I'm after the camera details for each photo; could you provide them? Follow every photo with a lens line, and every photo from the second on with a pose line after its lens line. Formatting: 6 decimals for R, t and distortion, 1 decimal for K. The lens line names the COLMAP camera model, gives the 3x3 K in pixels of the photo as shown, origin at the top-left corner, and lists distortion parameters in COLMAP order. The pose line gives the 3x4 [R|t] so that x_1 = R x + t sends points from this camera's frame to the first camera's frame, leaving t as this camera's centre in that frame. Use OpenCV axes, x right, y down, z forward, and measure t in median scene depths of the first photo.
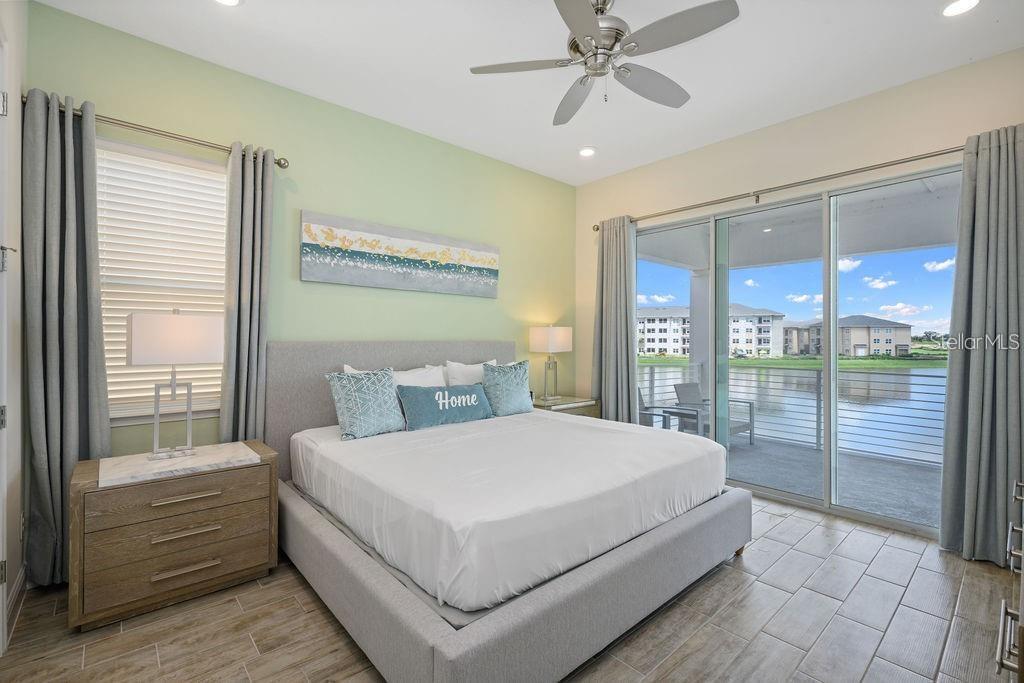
lens RADIAL K [[463.9, 0, 505.4], [0, 463.9, 341.9], [0, 0, 1]] dist [-0.002441, -0.000594]
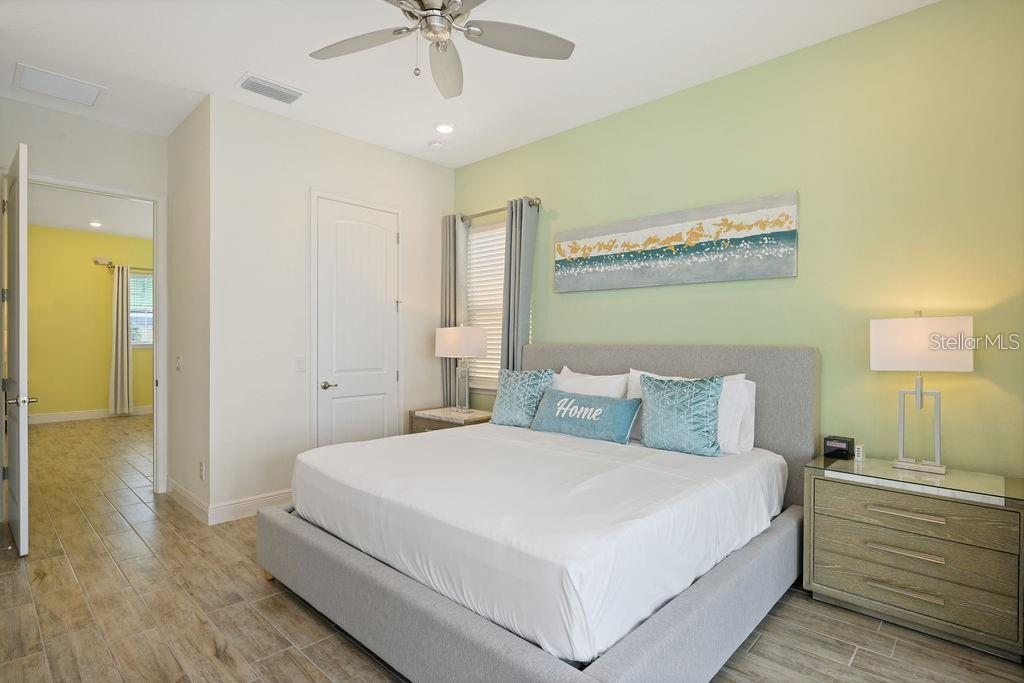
lens RADIAL K [[523.2, 0, 507.5], [0, 523.2, 336.9], [0, 0, 1]] dist [0.001585, 0.000172]
pose [[0.071349, -0.006087, -0.997433, 0.782099], [-0.006343, 0.999958, -0.006557, -0.008240], [0.997431, 0.006794, 0.071308, 0.691072]]
